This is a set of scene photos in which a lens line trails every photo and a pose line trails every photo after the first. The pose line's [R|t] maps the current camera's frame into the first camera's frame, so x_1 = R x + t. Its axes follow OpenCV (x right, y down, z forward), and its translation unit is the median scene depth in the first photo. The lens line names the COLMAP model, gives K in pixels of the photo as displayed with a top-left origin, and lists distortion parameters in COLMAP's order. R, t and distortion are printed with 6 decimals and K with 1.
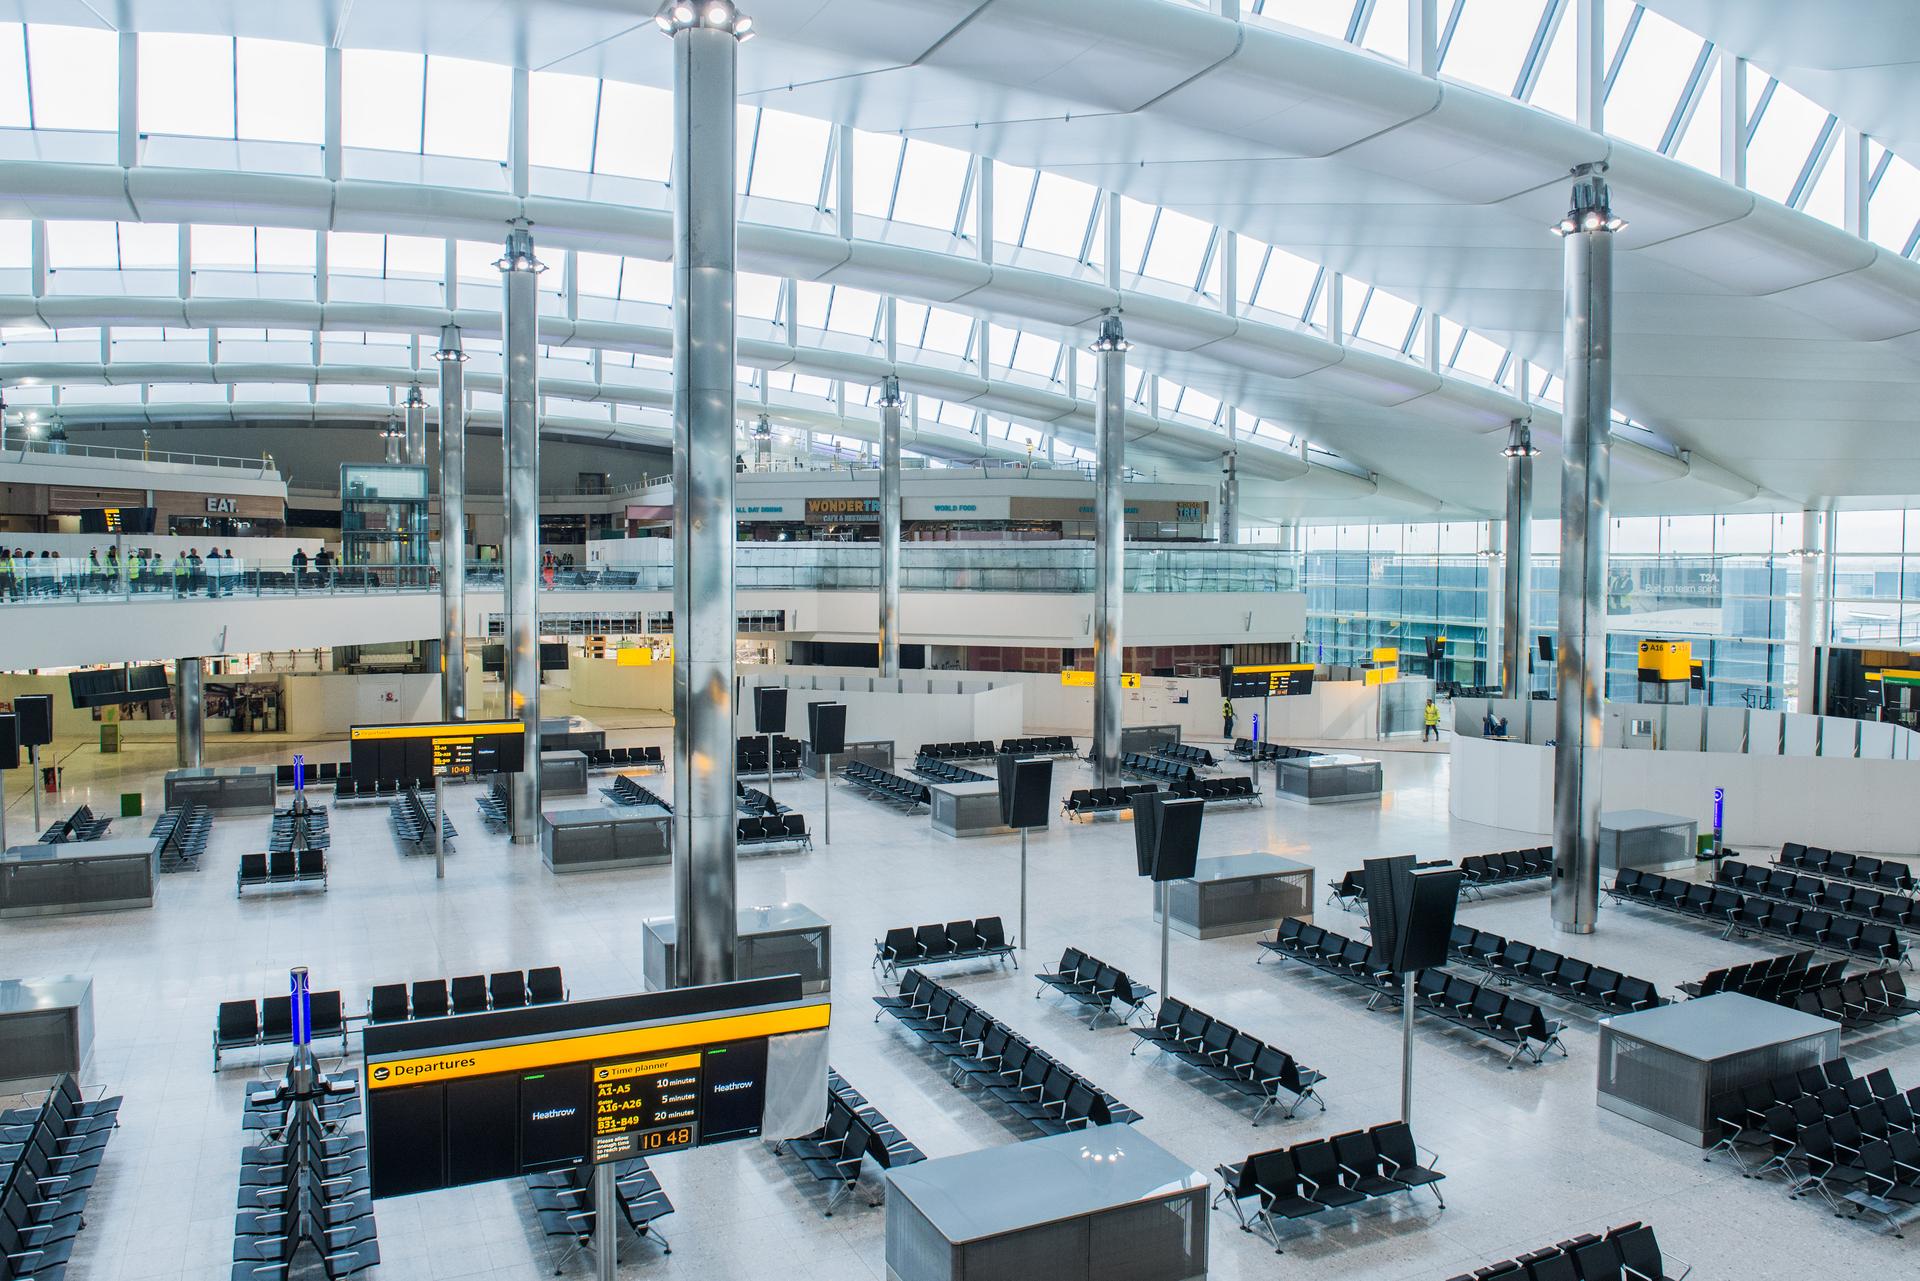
lens RADIAL K [[1316.7, 0, 960.0], [0, 1316.7, 640.5], [0, 0, 1]] dist [-0.039487, -0.001449]
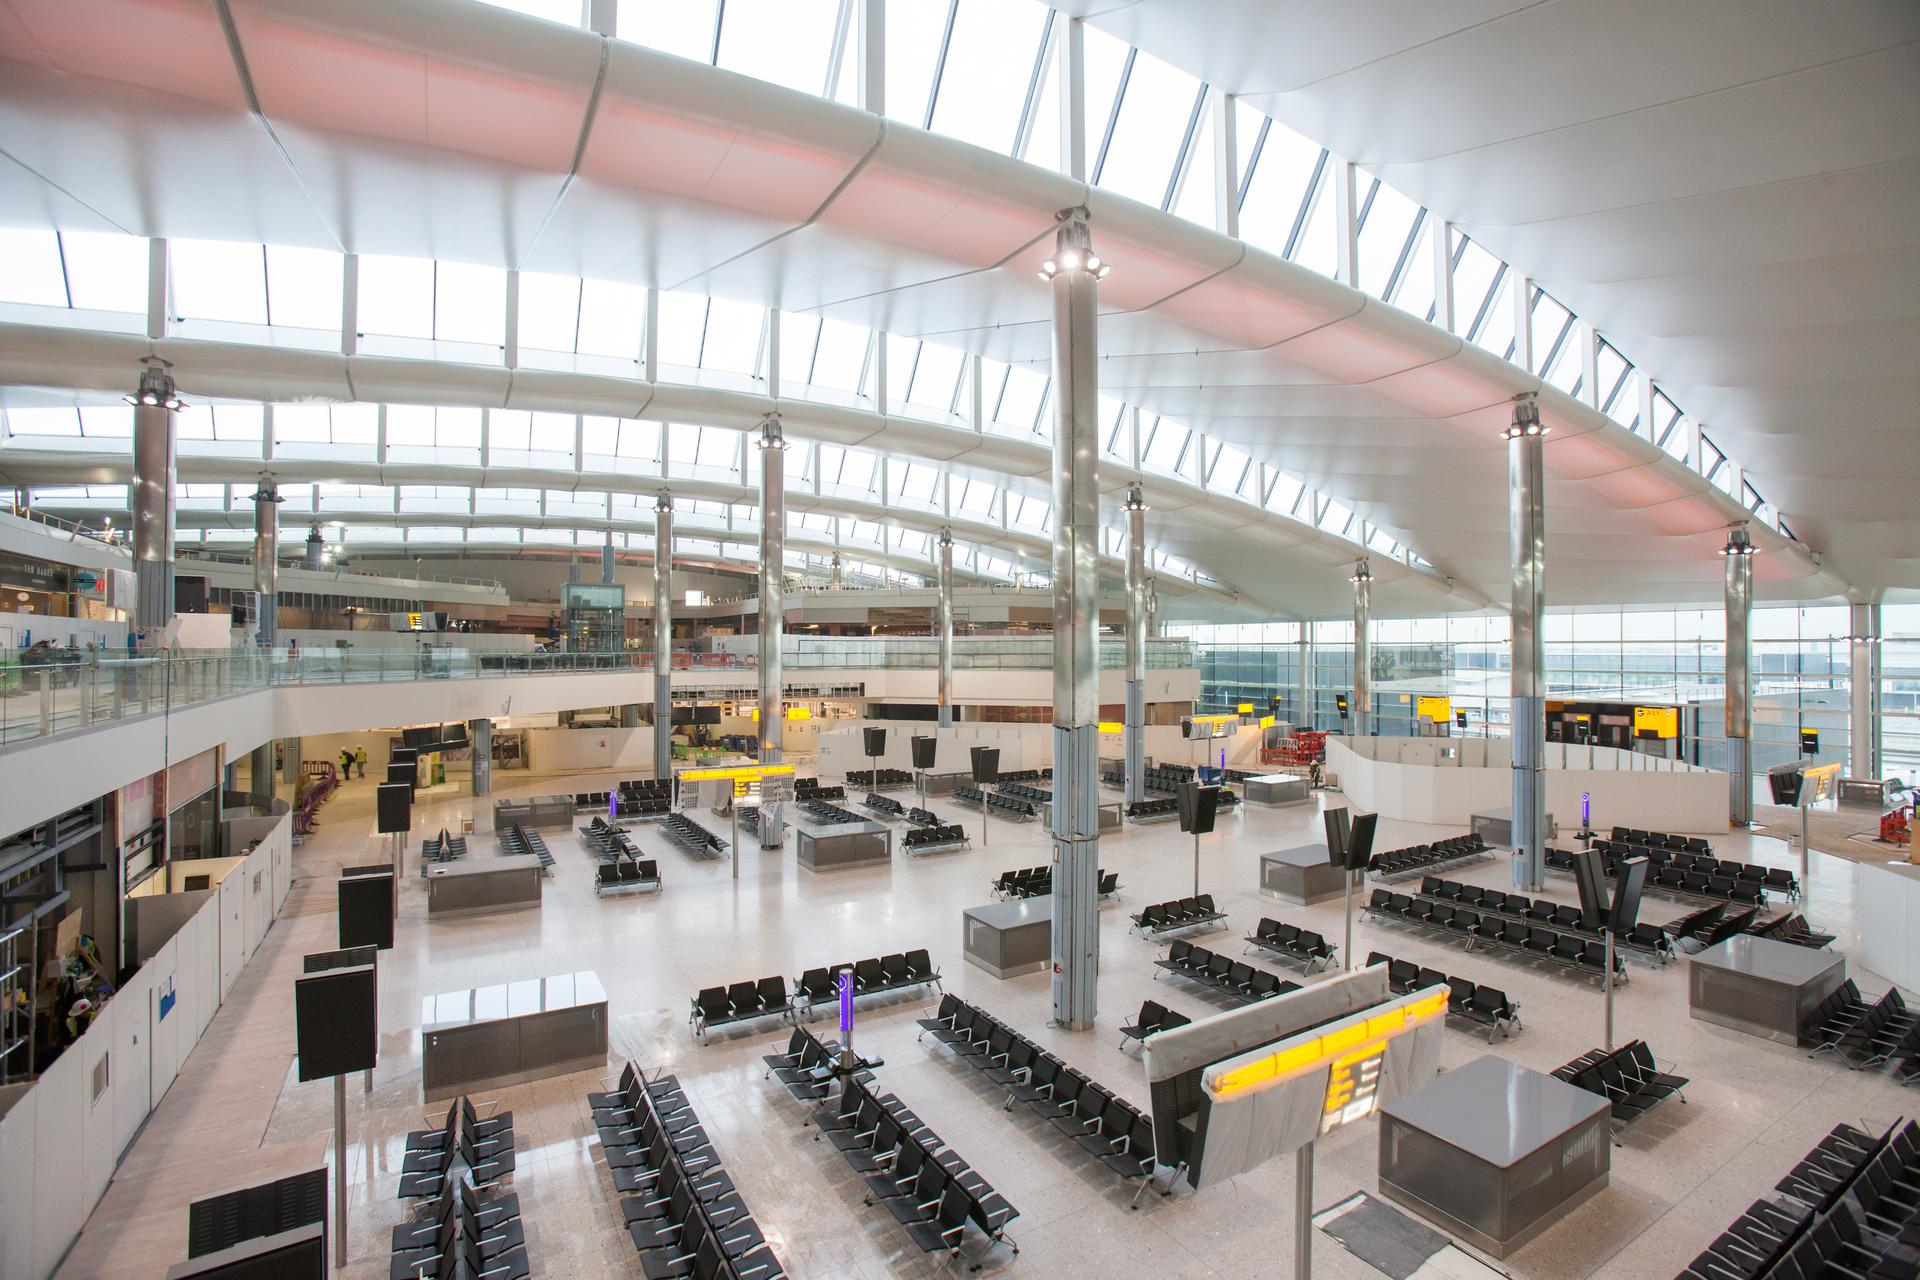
lens RADIAL K [[855.4, 0, 960.0], [0, 855.4, 640.0], [0, 0, 1]] dist [-0.053948, 0.019503]
pose [[0.995935, -0.002319, 0.090047, -0.124697], [0.008705, 0.997467, -0.070591, -0.002191], [-0.089655, 0.071088, 0.993433, 0.035470]]
